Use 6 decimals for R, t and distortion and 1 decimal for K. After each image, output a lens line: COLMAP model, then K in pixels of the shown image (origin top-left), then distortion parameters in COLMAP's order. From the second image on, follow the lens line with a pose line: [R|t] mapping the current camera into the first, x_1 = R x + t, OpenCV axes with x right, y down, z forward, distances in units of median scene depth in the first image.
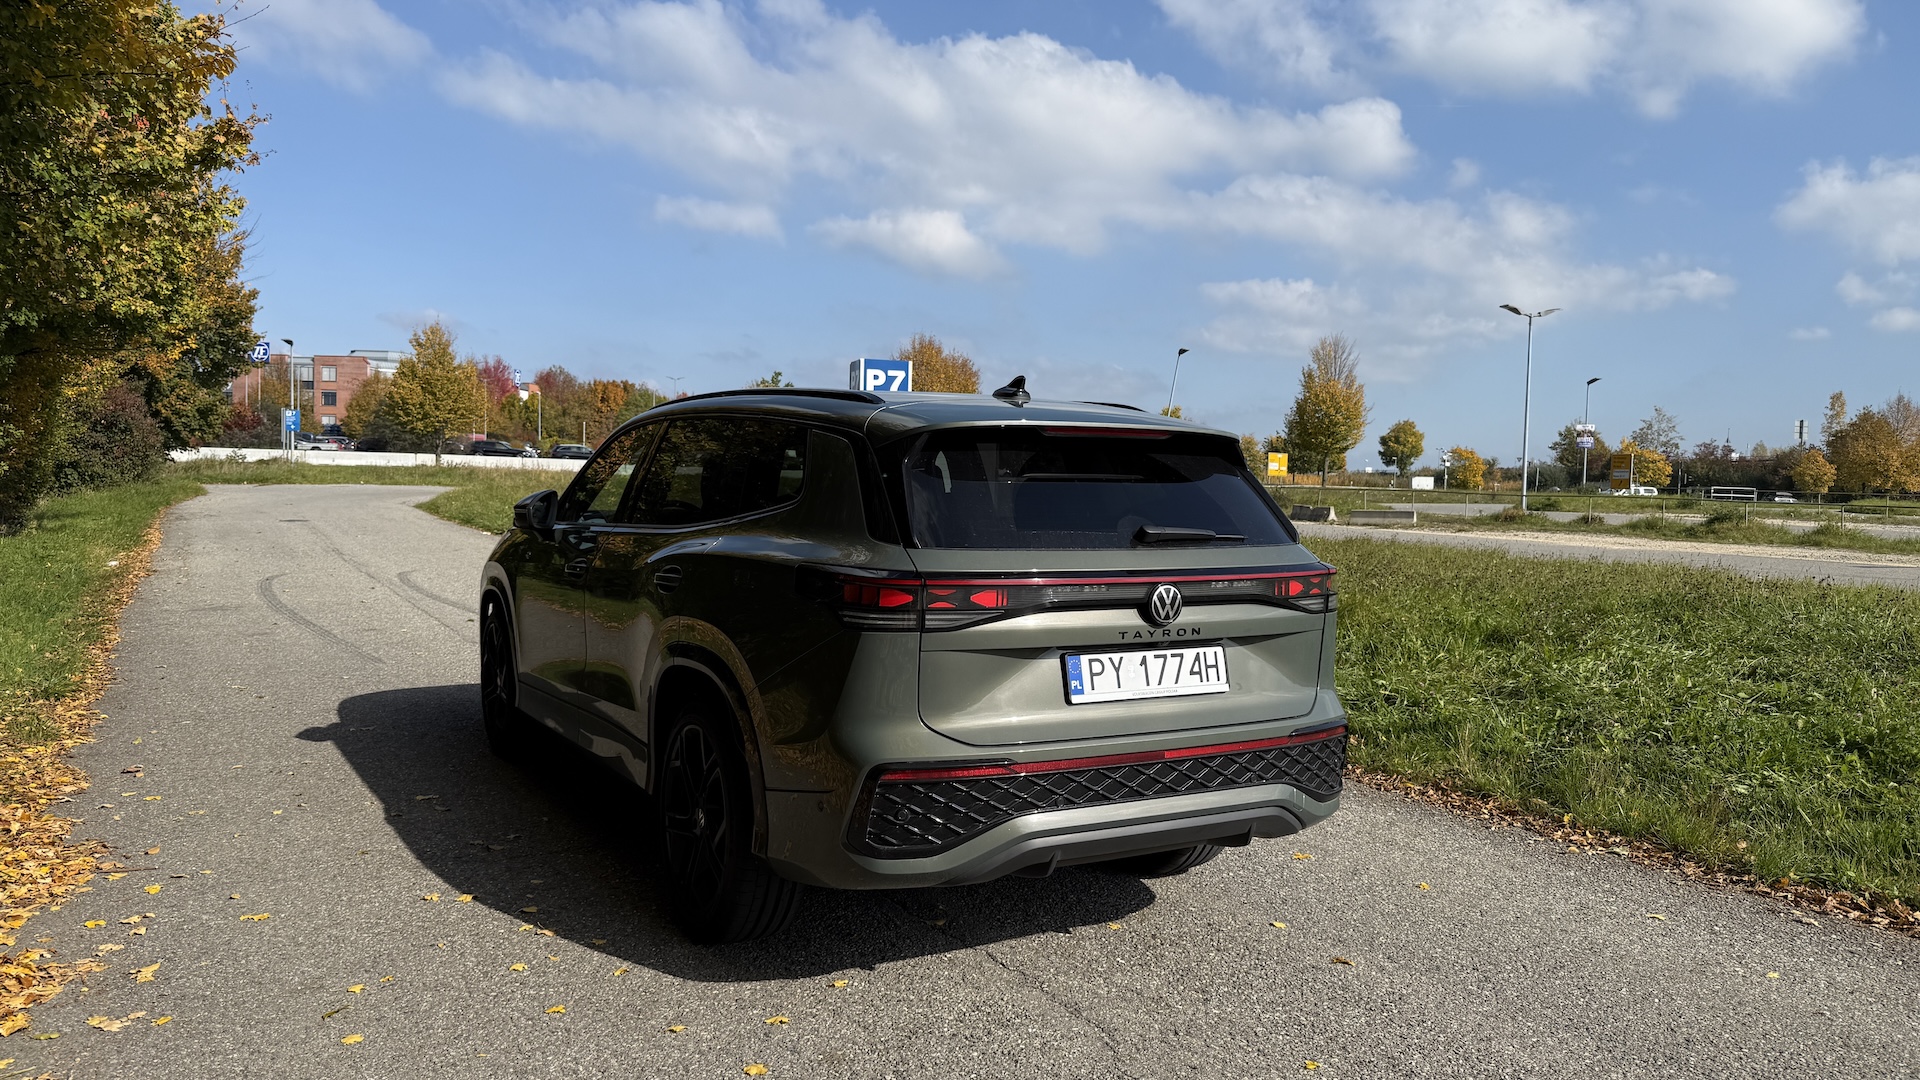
lens RADIAL K [[1331.7, 0, 962.4], [0, 1331.7, 580.6], [0, 0, 1]] dist [0.108048, -0.183773]
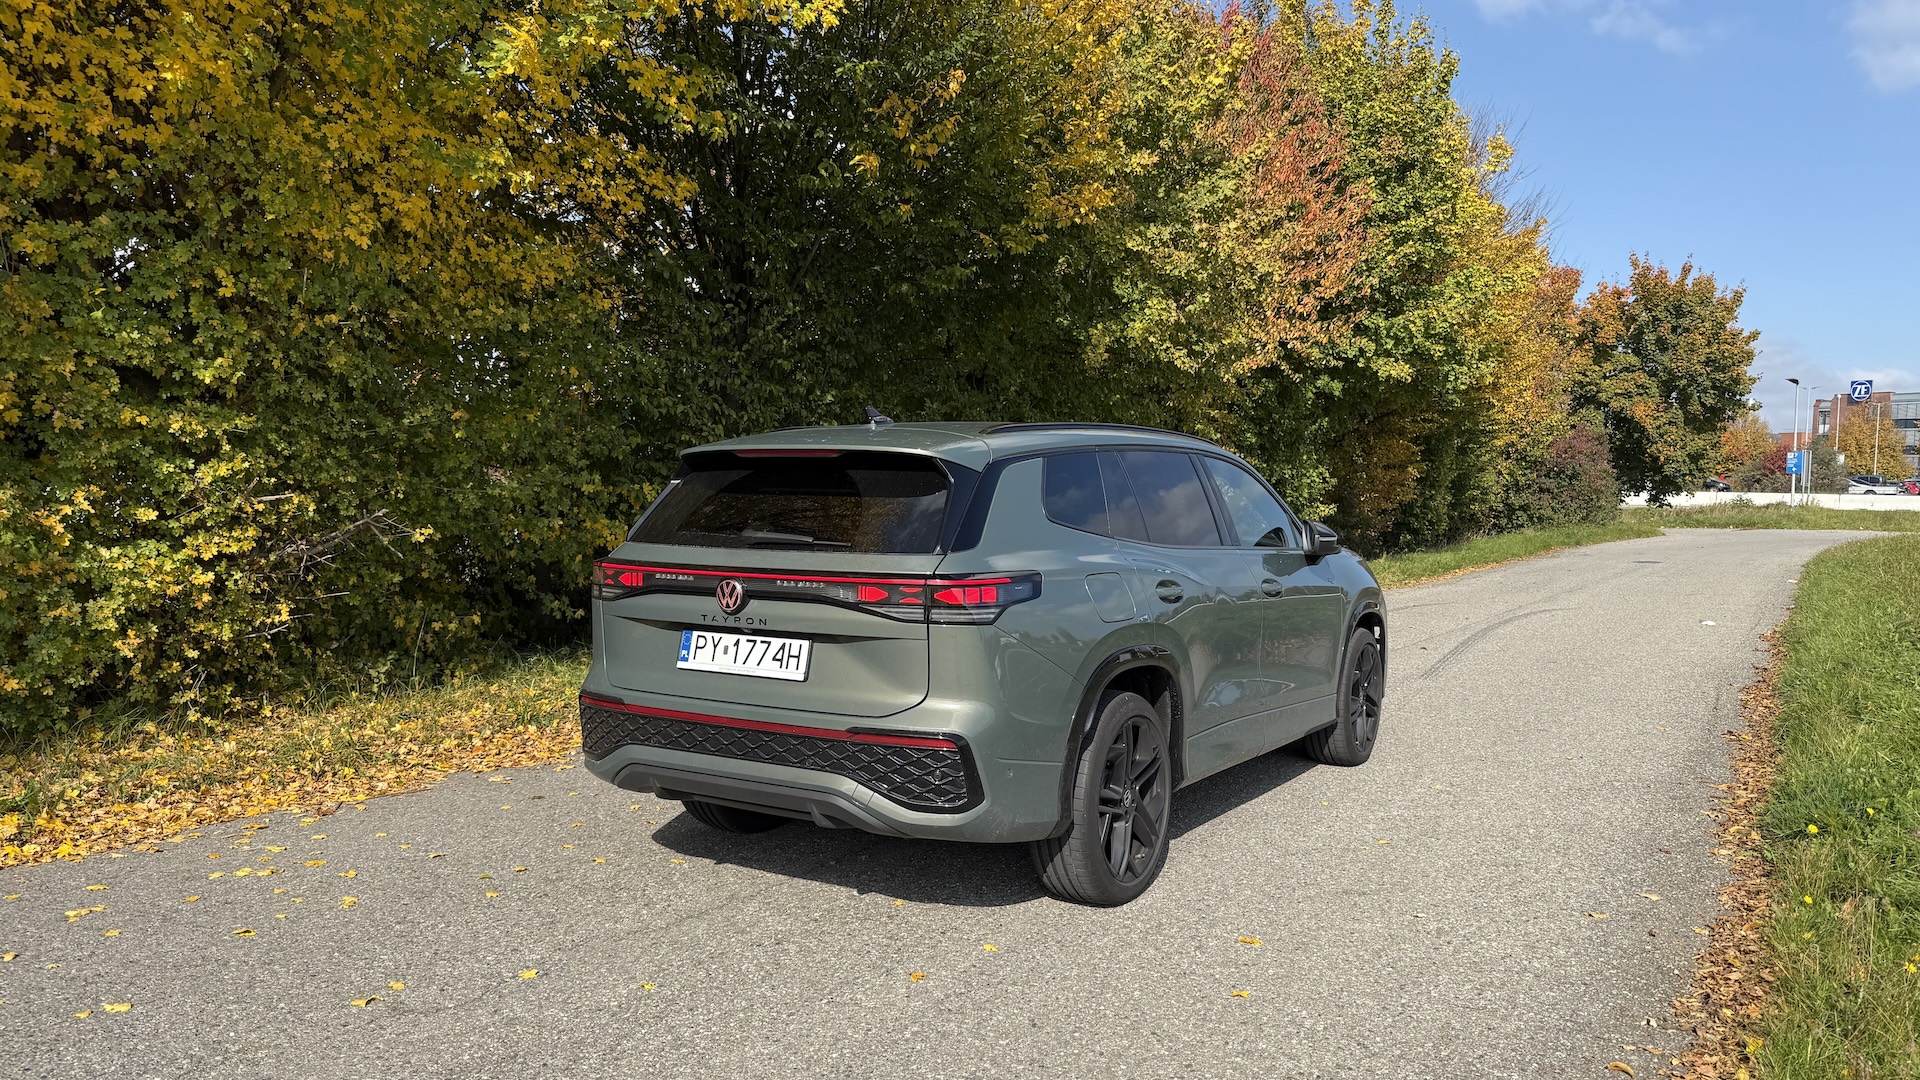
lens RADIAL K [[1331.7, 0, 962.4], [0, 1331.7, 580.6], [0, 0, 1]] dist [0.108048, -0.183773]
pose [[0.479039, 0.045144, -0.876632, 1.263496], [-0.074674, 0.997152, 0.010544, -0.022689], [0.874612, 0.060411, 0.481046, 0.590075]]
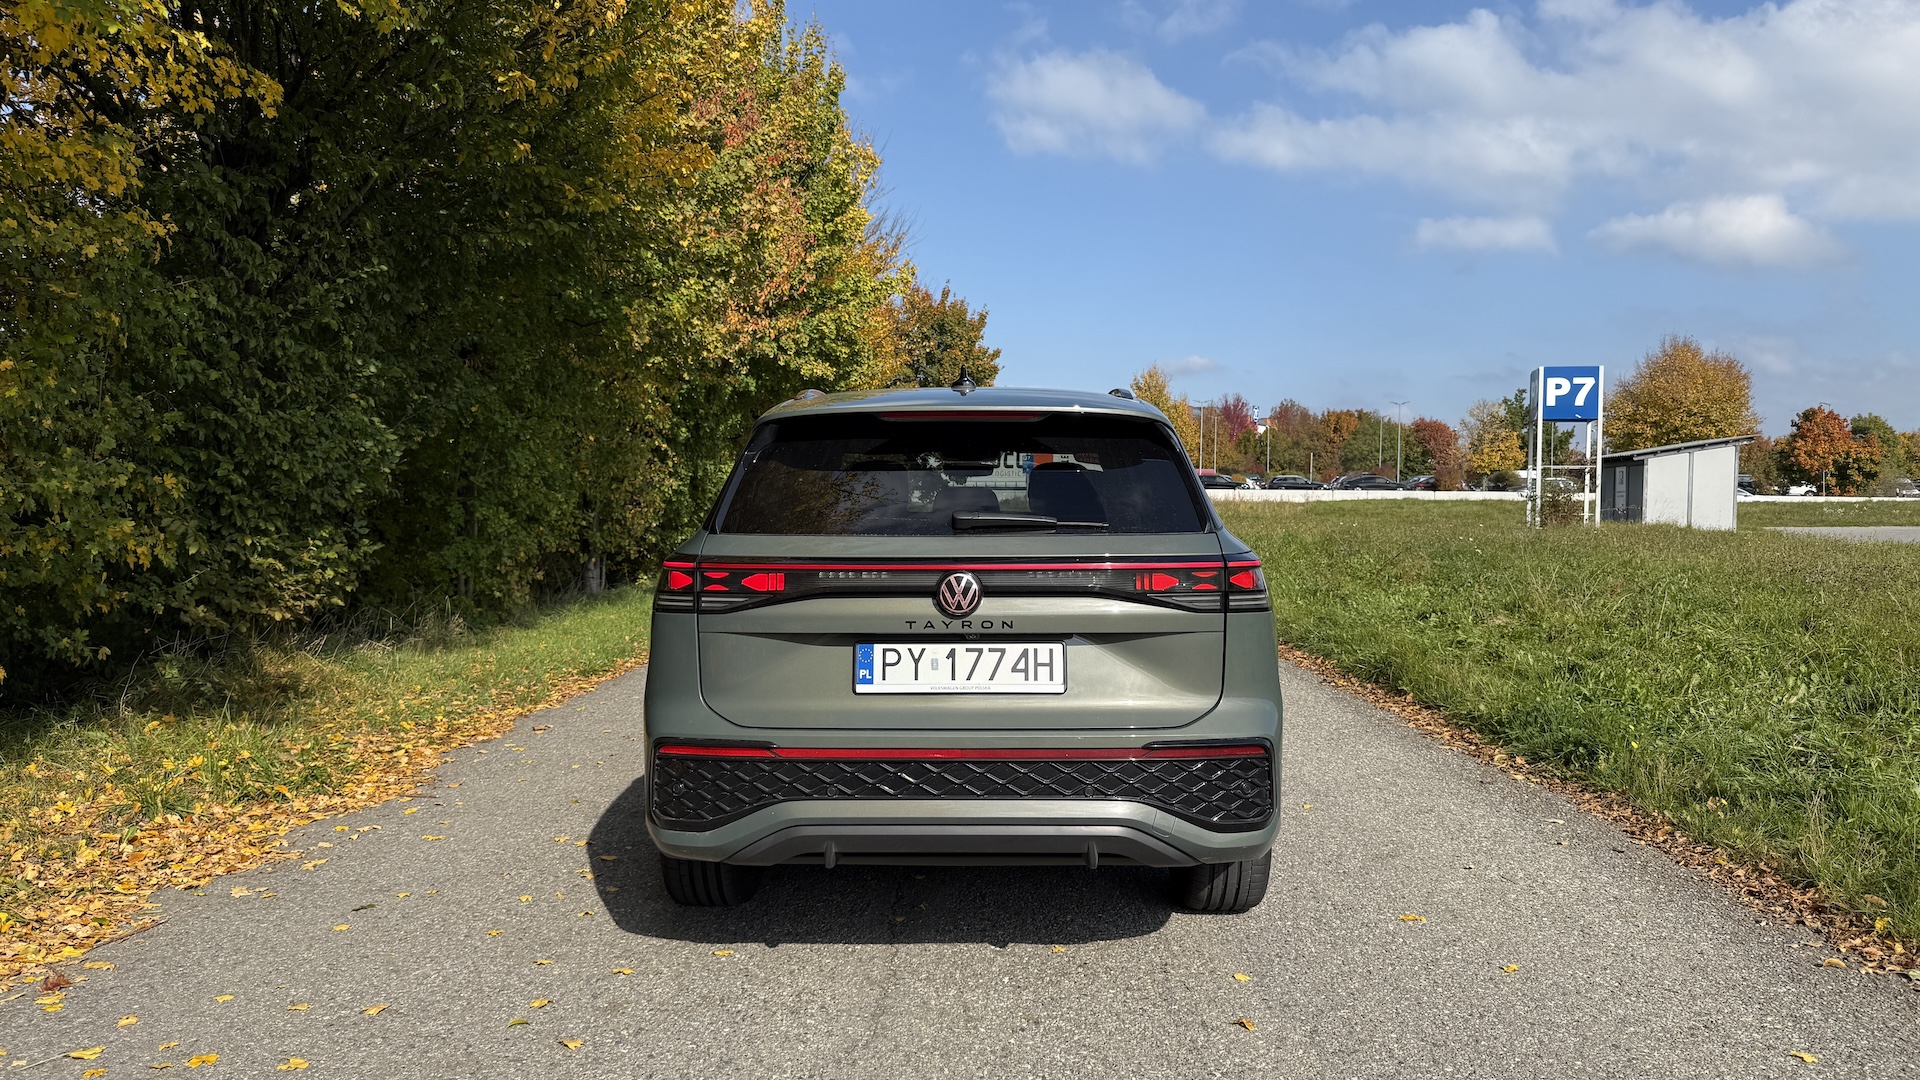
lens RADIAL K [[1331.7, 0, 962.4], [0, 1331.7, 580.6], [0, 0, 1]] dist [0.108048, -0.183773]
pose [[0.859775, 0.010196, -0.510572, 0.616925], [-0.021778, 0.999623, -0.016711, 0.023514], [0.510209, 0.025487, 0.859673, 0.187417]]
